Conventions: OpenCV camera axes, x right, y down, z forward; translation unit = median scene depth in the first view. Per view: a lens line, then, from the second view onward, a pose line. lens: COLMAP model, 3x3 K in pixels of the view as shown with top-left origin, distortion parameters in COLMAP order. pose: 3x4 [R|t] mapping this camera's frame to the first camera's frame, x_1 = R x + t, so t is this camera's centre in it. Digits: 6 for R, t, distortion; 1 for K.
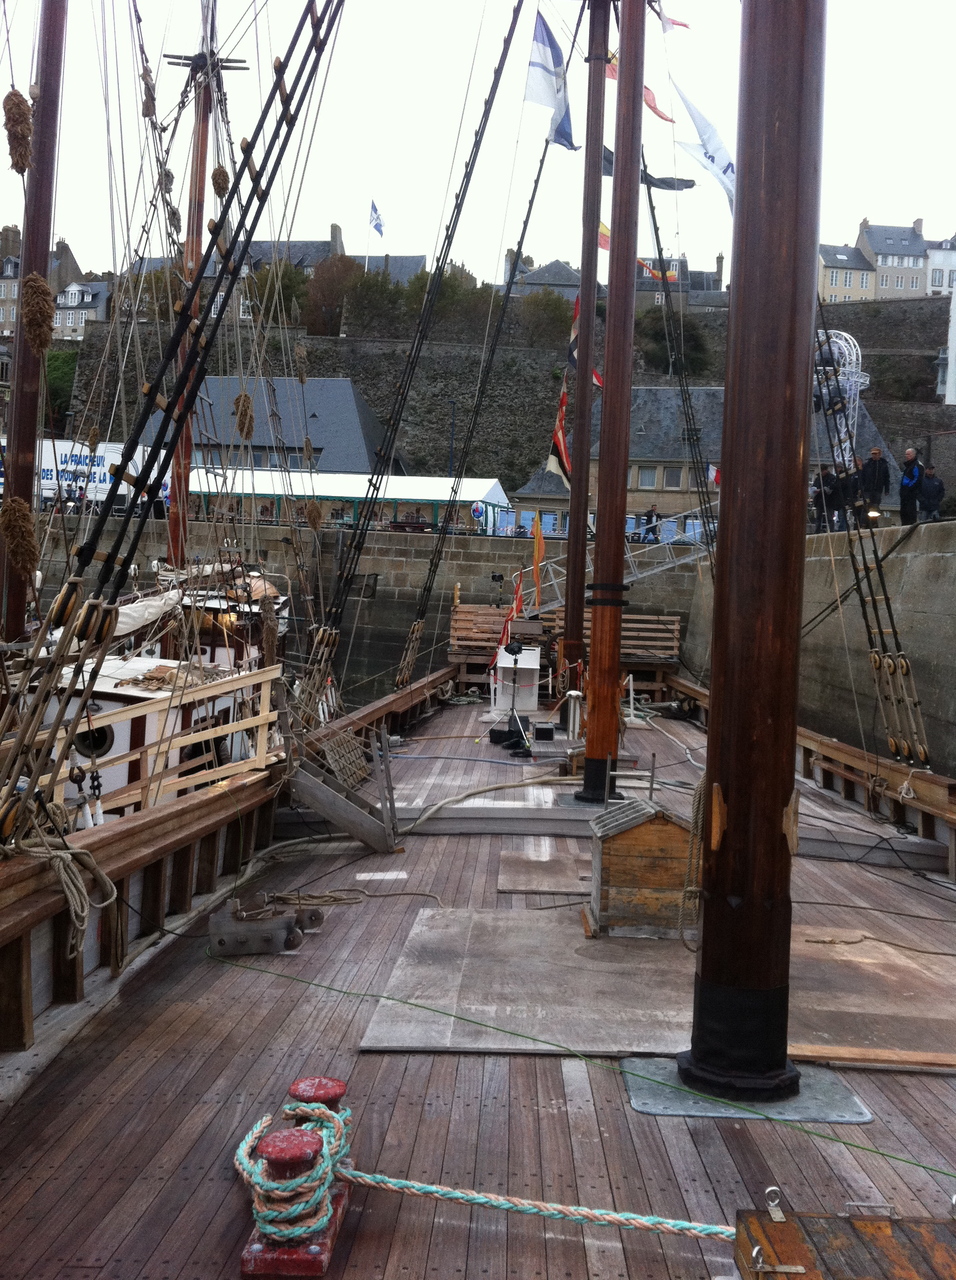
lens RADIAL K [[1200.8, 0, 478.5], [0, 1200.8, 645.9], [0, 0, 1]] dist [0.008903, 0.000000]
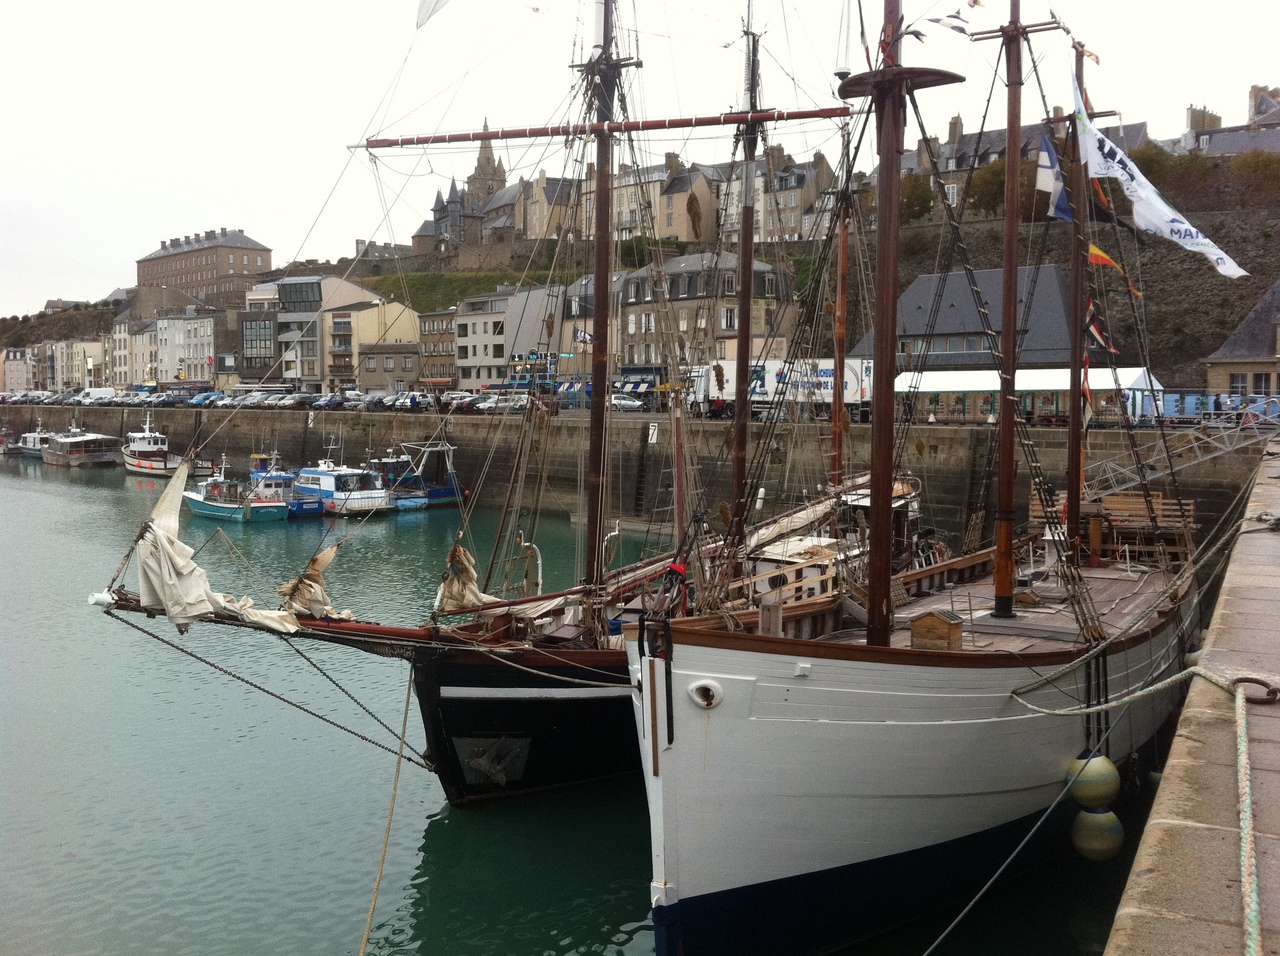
lens RADIAL K [[1200.8, 0, 640.9], [0, 1200.8, 478.2], [0, 0, 1]] dist [0.008903, 0.000000]
pose [[0.874972, -0.028931, -0.483308, 0.146888], [0.026052, 0.999580, -0.012672, -0.025297], [0.483472, -0.001504, 0.875359, -0.285707]]
